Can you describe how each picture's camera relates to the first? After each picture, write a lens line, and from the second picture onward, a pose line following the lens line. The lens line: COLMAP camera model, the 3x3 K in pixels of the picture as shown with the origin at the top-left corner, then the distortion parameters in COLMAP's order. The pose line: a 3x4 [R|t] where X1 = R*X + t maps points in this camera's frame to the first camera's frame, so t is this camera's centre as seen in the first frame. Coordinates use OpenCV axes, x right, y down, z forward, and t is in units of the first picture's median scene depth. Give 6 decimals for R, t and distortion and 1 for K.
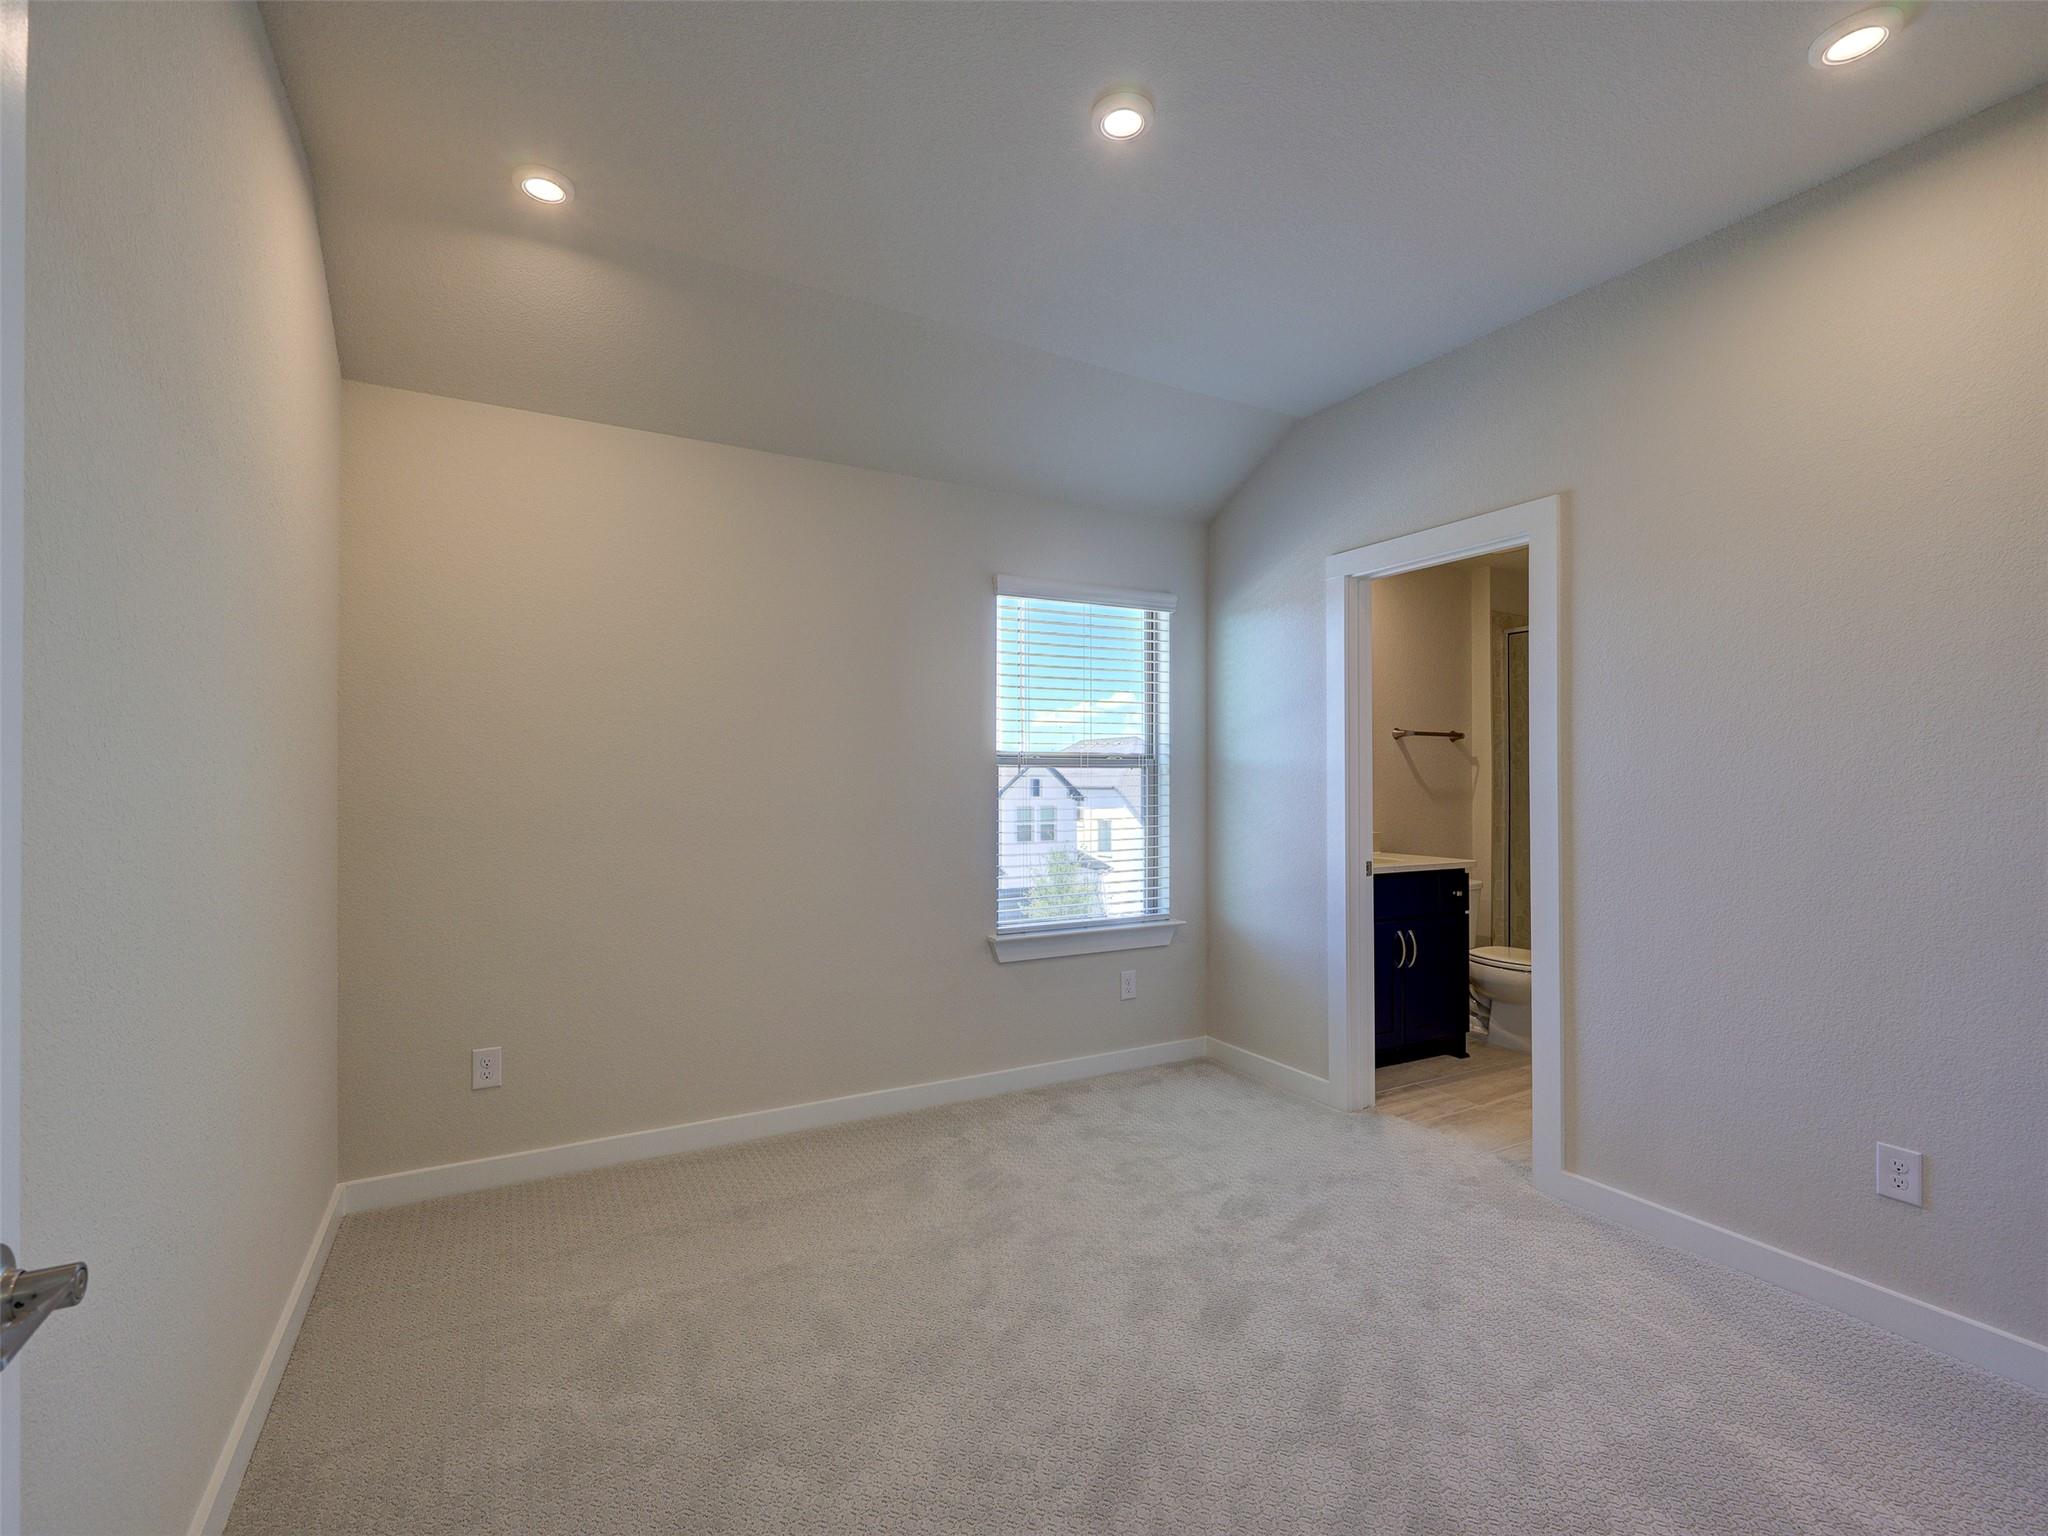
lens RADIAL K [[925.6, 0, 1022.0], [0, 925.6, 776.8], [0, 0, 1]] dist [0.001199, 0.000279]
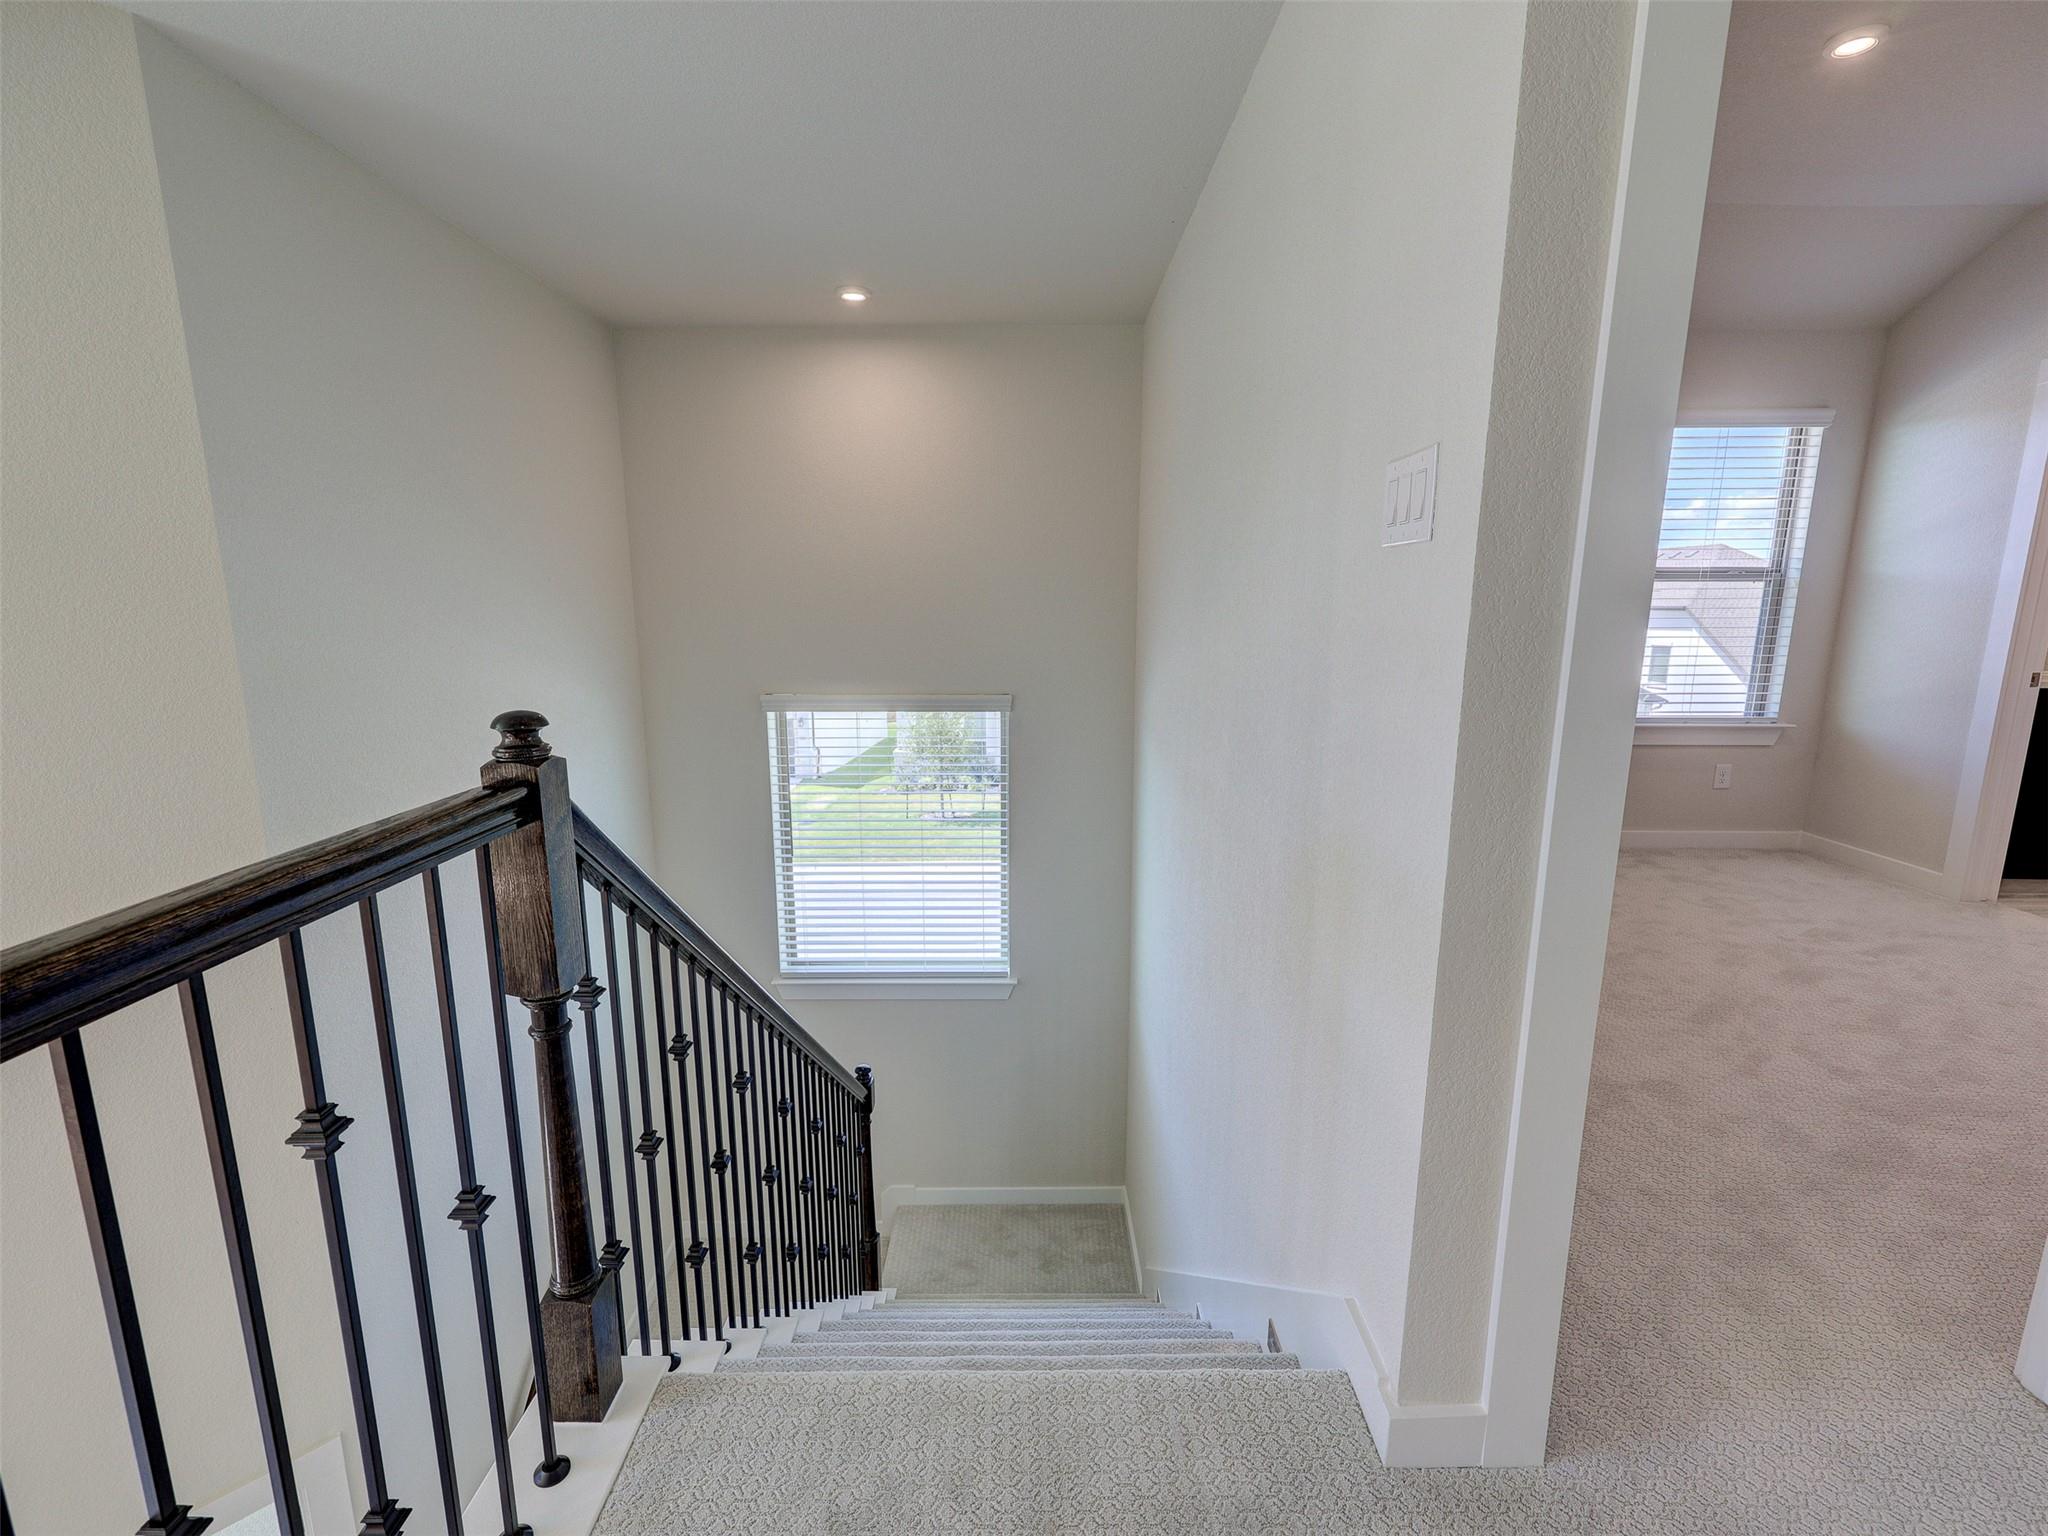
lens RADIAL K [[925.6, 0, 1022.0], [0, 925.6, 776.8], [0, 0, 1]] dist [0.001199, 0.000279]
pose [[0.873263, 0.093664, -0.478162, -0.100967], [-0.000158, 0.981404, 0.191952, 0.007358], [0.487250, -0.167549, 0.857039, -0.431957]]
